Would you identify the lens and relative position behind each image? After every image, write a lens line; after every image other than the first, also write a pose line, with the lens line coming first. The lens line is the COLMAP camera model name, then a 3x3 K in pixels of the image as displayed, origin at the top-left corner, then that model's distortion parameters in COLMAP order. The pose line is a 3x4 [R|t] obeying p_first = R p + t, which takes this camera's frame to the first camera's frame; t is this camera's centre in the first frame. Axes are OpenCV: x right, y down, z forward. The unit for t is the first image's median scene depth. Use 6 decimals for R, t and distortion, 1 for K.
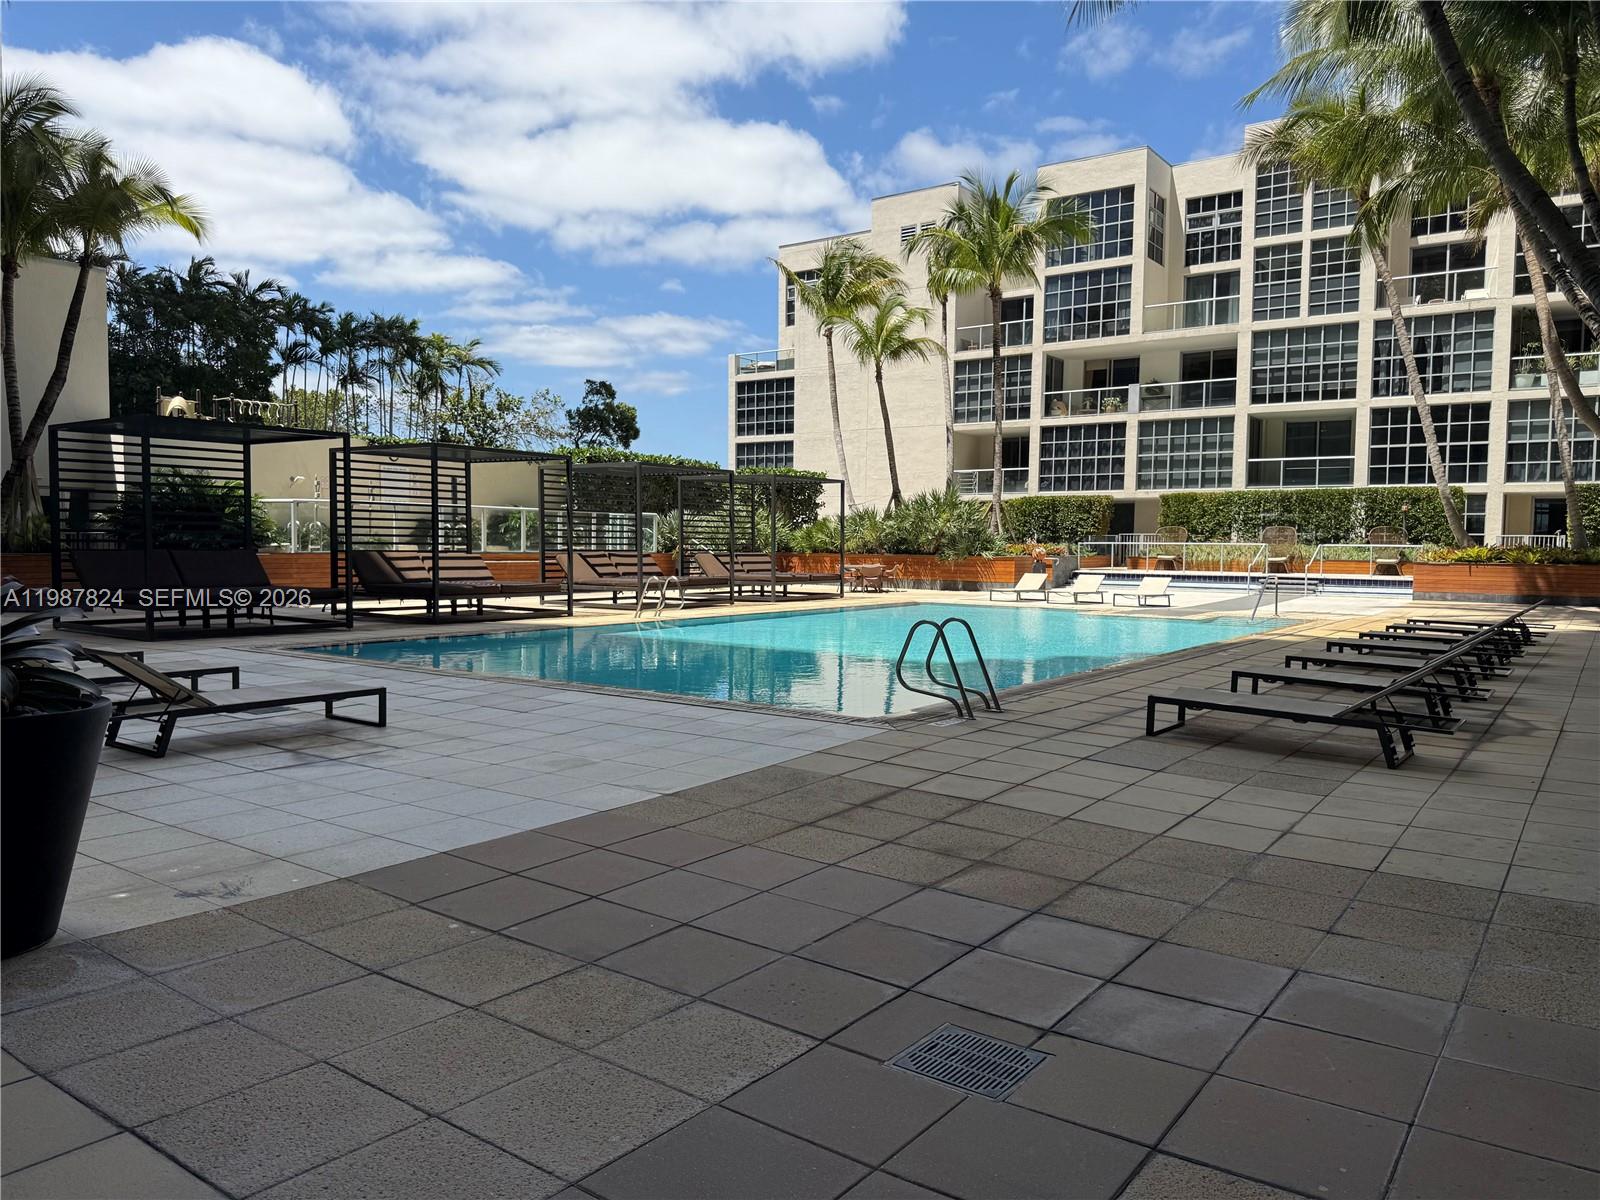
lens RADIAL K [[1133.5, 0, 800.0], [0, 1133.5, 600.0], [0, 0, 1]] dist [0.146137, -0.318156]
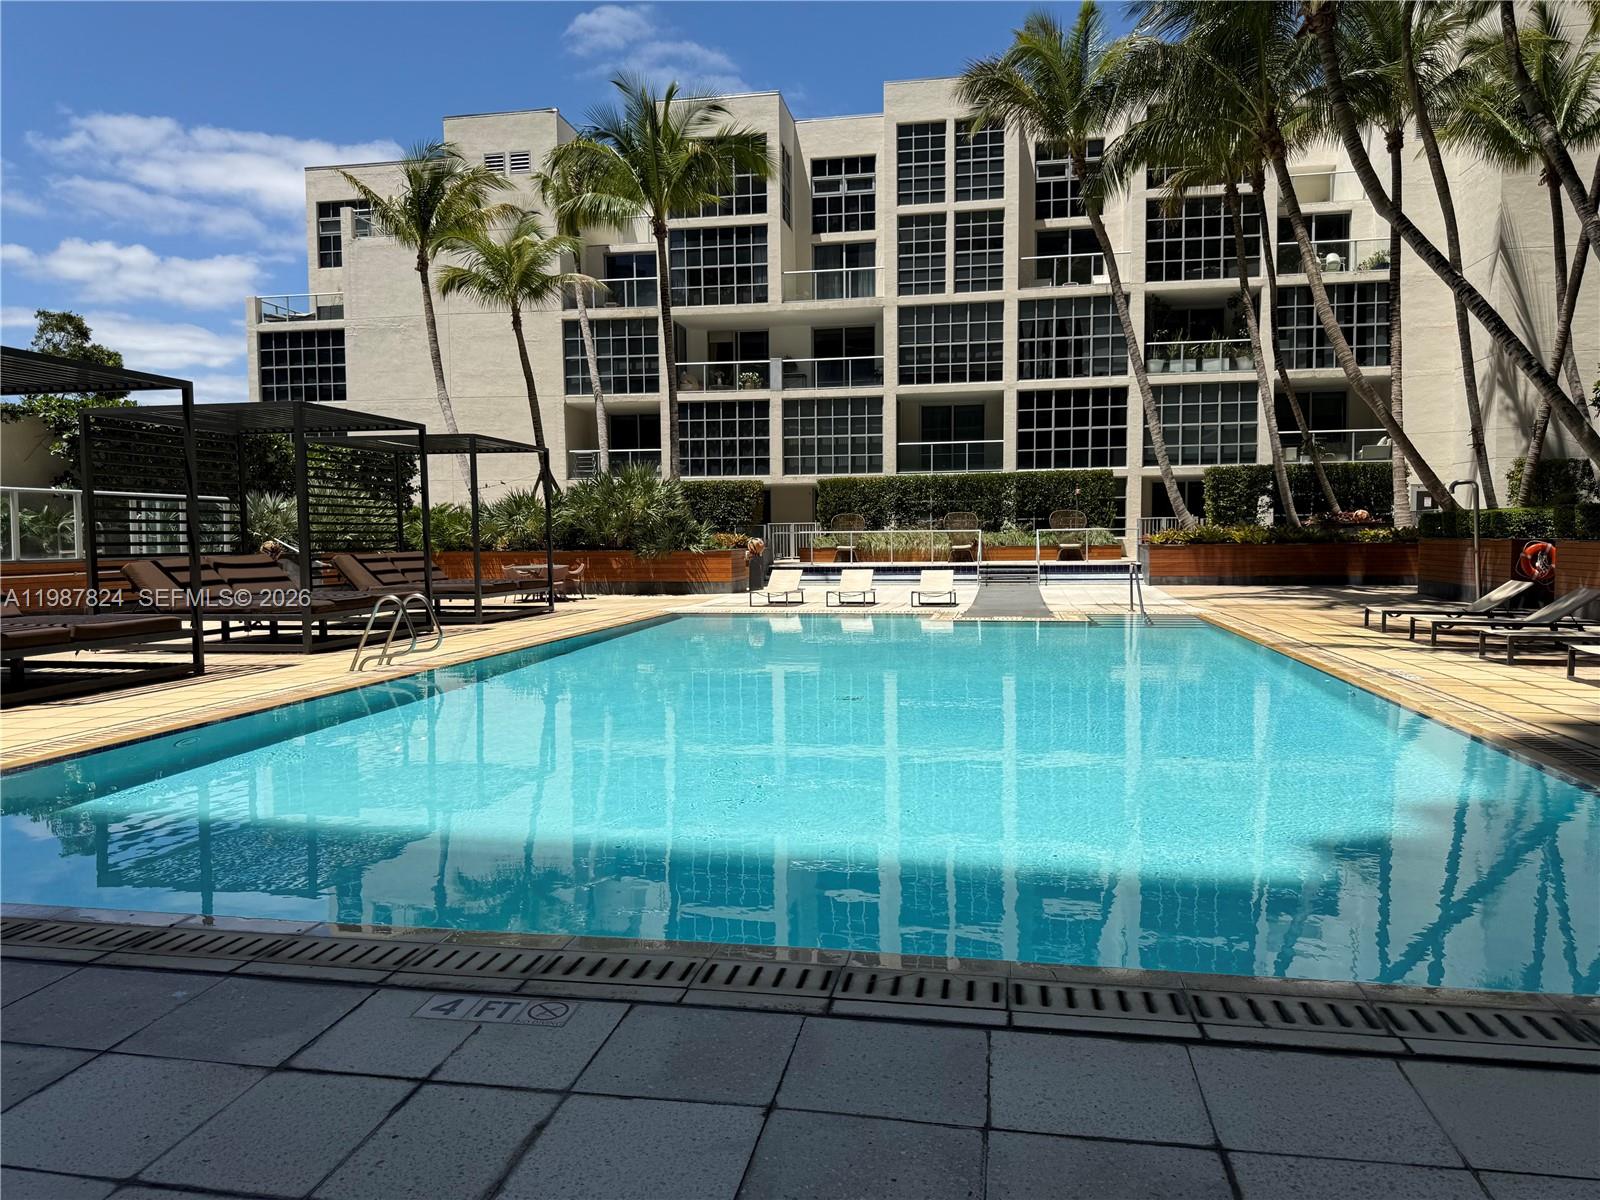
lens RADIAL K [[1133.5, 0, 800.0], [0, 1133.5, 600.0], [0, 0, 1]] dist [0.146137, -0.318156]
pose [[0.900288, -0.042665, 0.433199, -0.092518], [0.041699, 0.999061, 0.011736, -0.007485], [-0.433293, 0.007498, 0.901222, 0.189561]]
